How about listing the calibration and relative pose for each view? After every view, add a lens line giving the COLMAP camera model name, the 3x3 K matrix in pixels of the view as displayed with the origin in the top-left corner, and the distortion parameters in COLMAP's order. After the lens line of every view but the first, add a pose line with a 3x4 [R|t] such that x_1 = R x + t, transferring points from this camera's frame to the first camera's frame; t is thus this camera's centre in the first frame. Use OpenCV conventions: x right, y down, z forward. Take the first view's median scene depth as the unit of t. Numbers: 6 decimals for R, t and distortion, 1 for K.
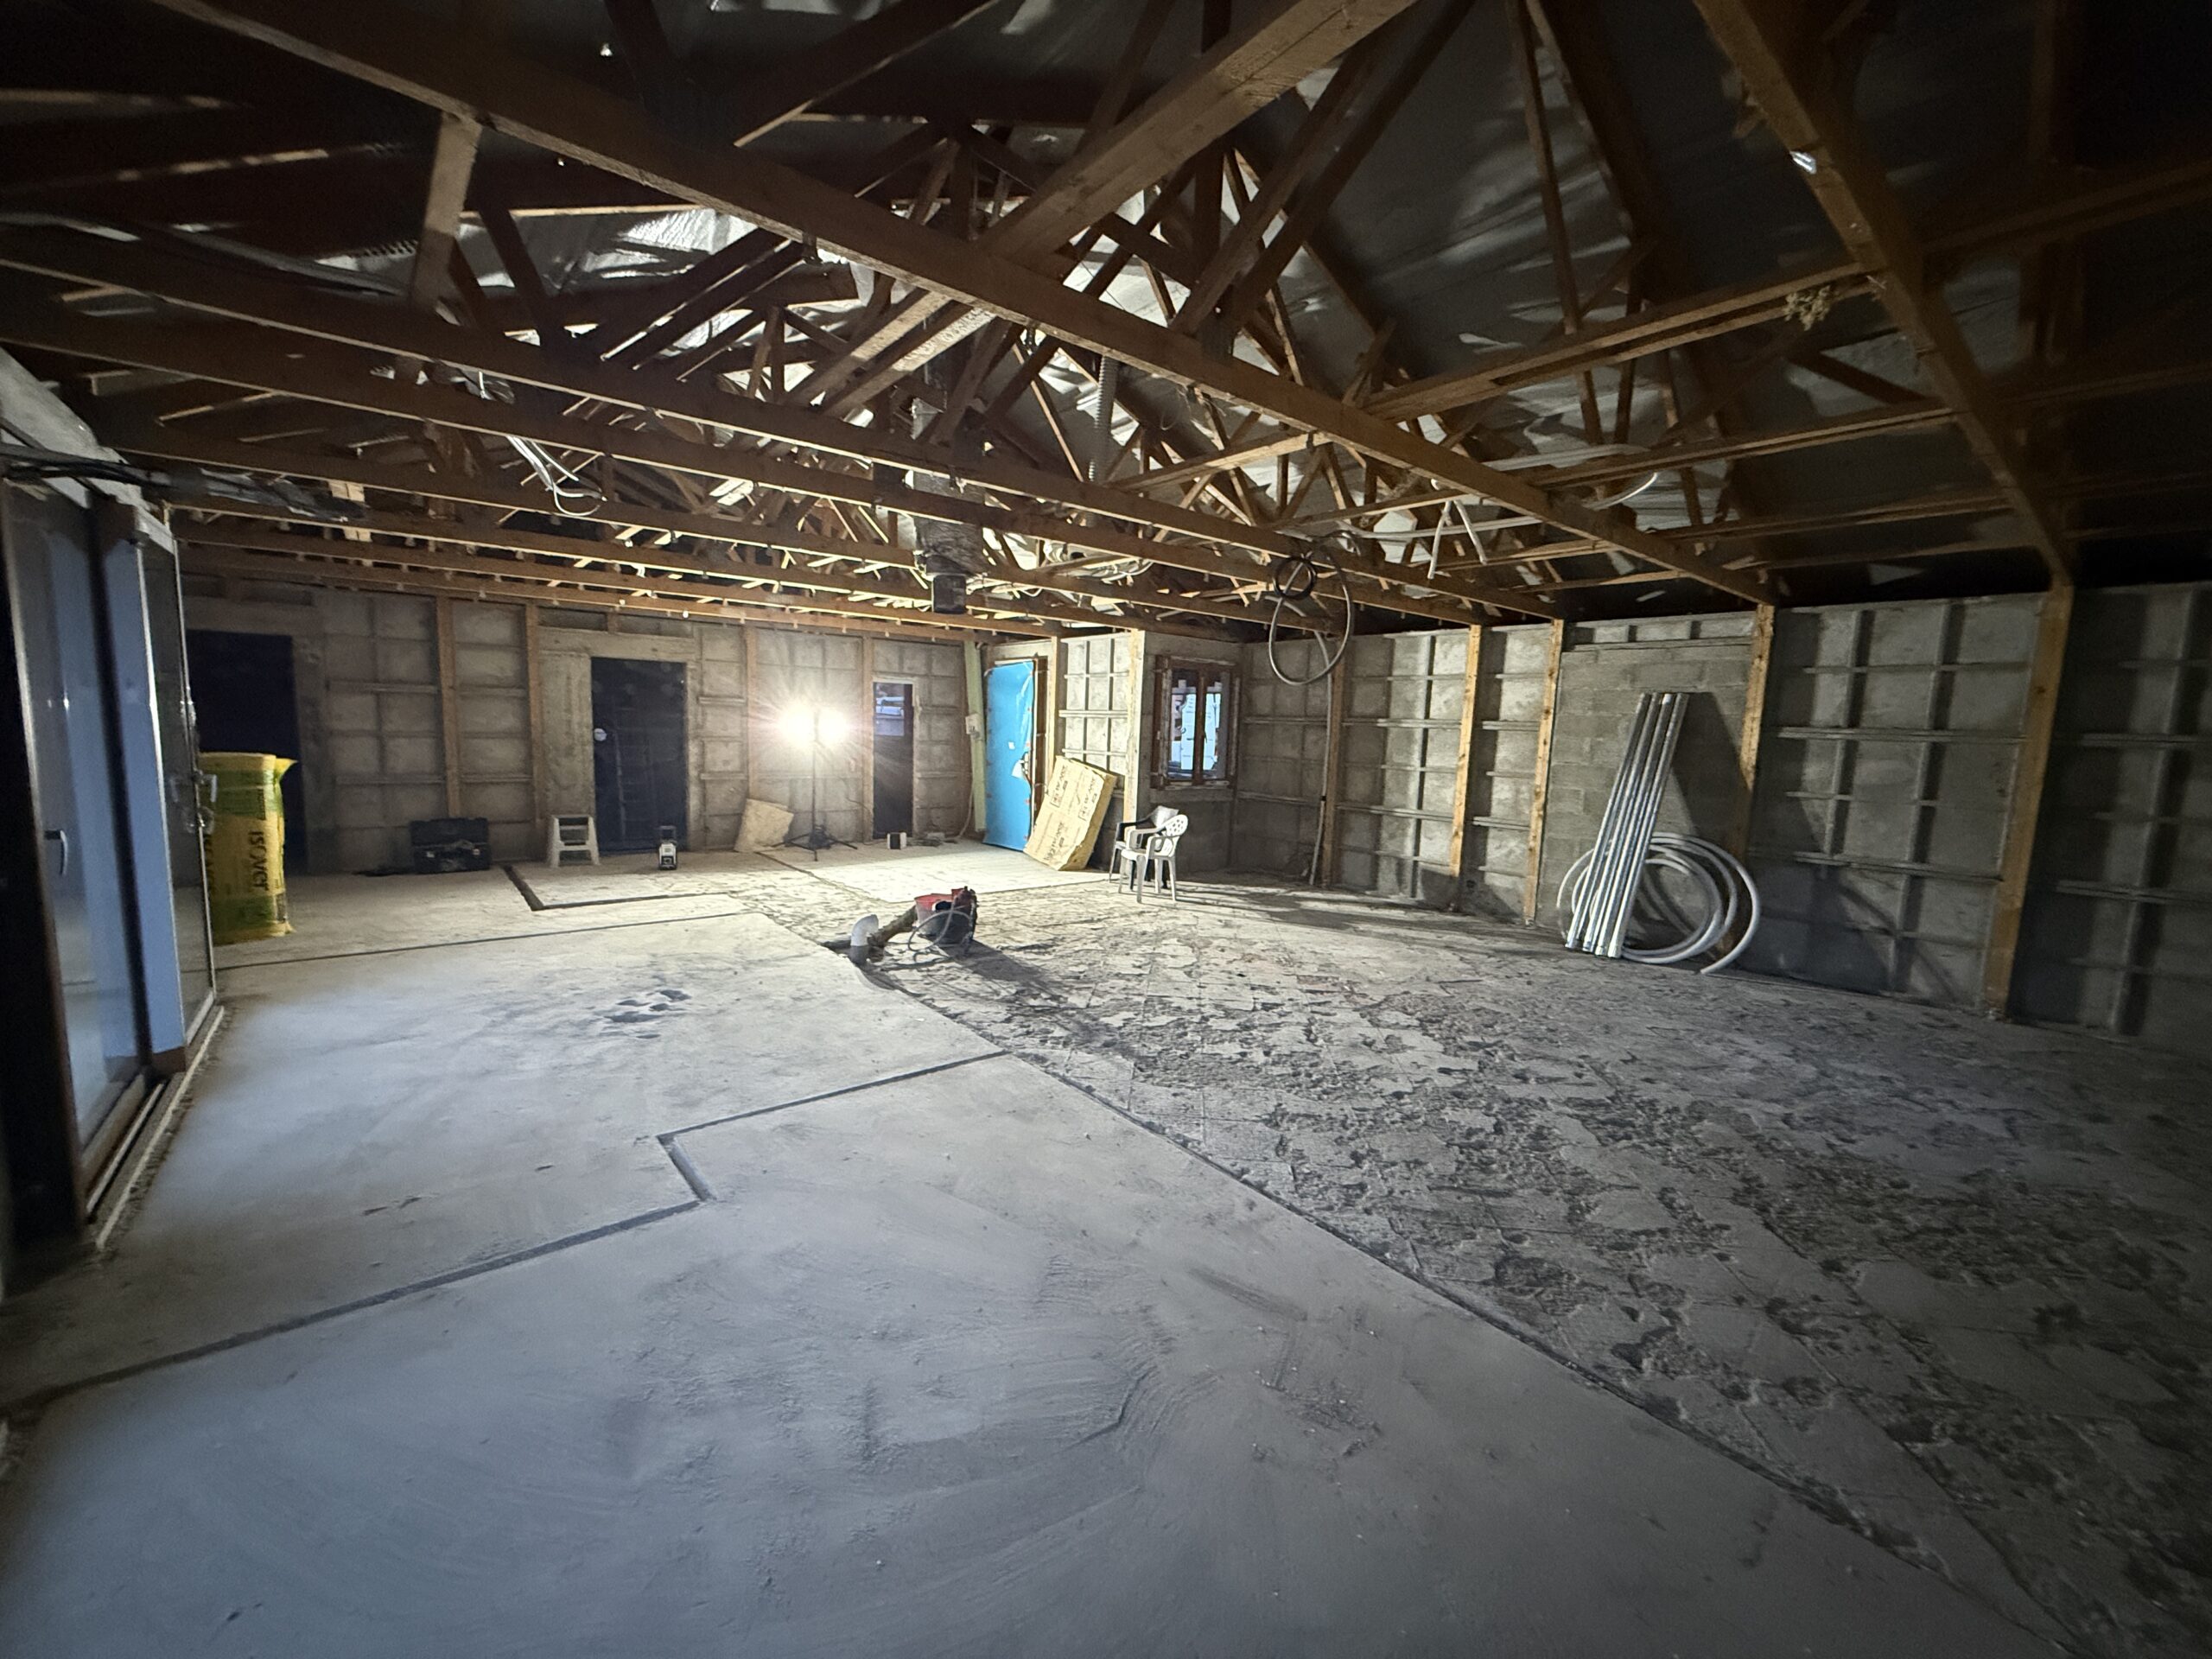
lens RADIAL K [[878.3, 0, 1106.0], [0, 878.3, 829.5], [0, 0, 1]] dist [0.000247, -0.000016]
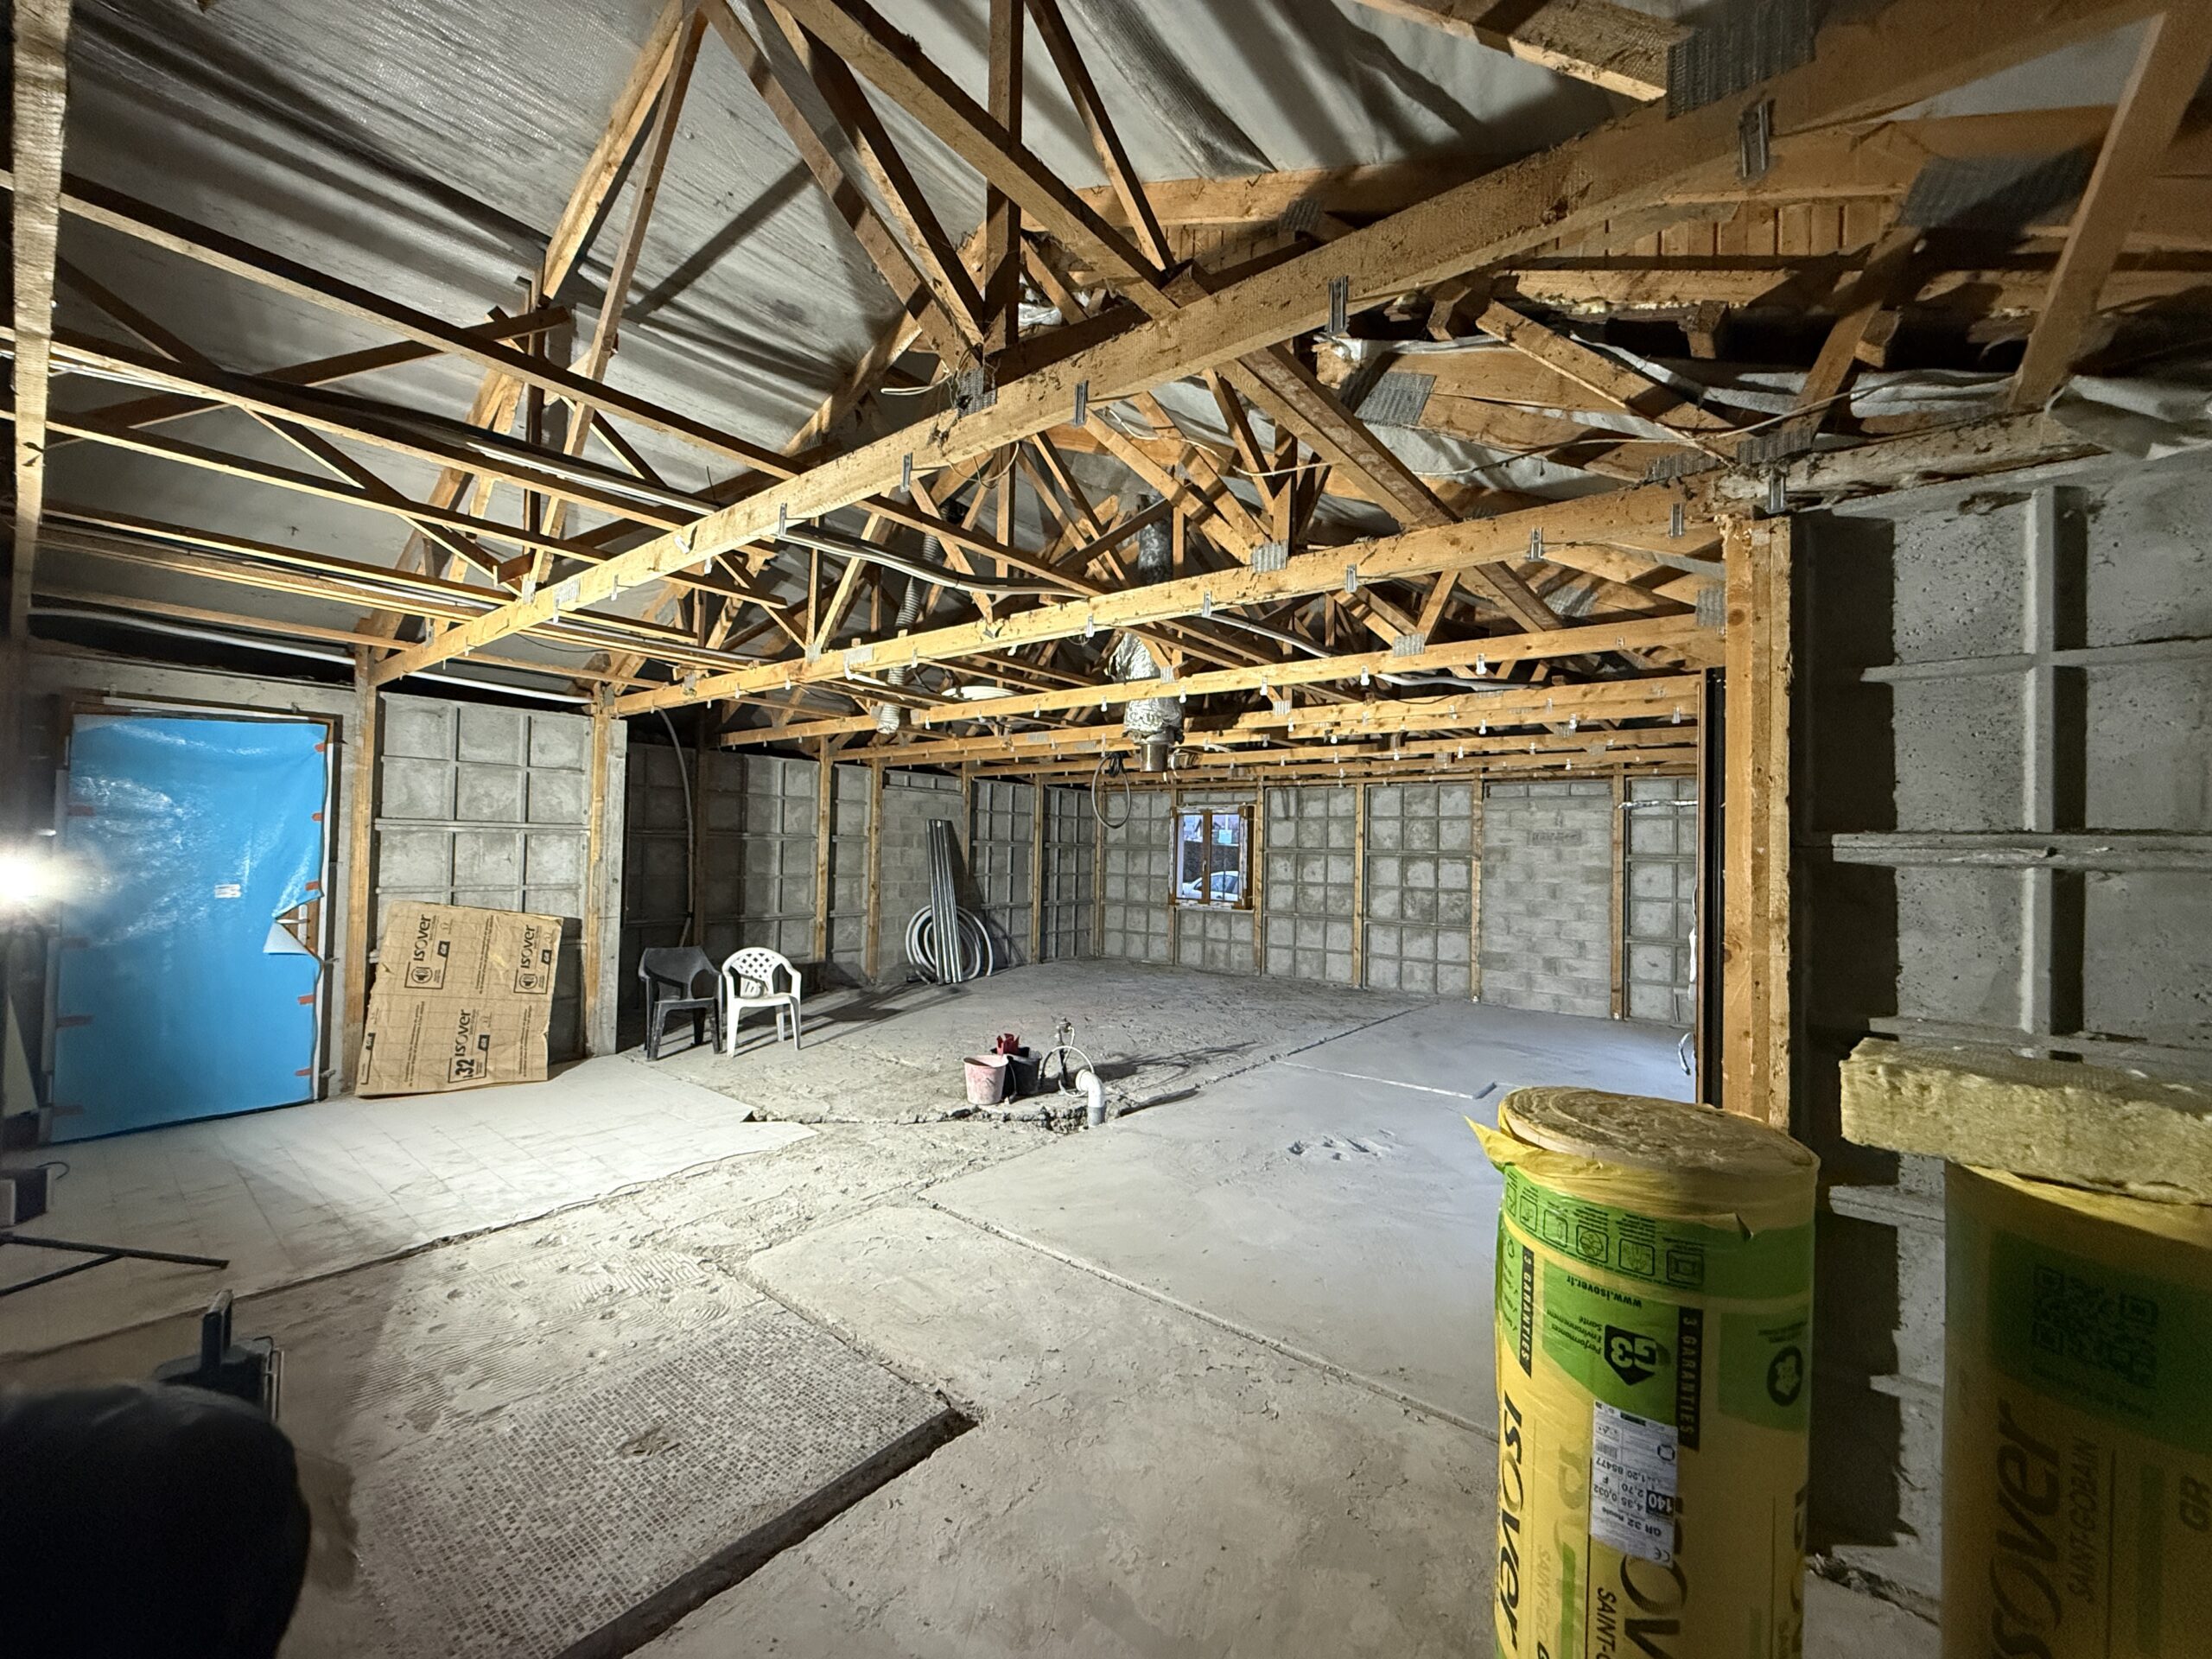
lens RADIAL K [[878.3, 0, 1106.0], [0, 878.3, 829.5], [0, 0, 1]] dist [0.000247, -0.000016]
pose [[-0.207716, -0.022648, 0.977927, -0.879796], [0.081131, 0.995888, 0.040297, -0.147395], [-0.974819, 0.087711, -0.205024, 0.847788]]
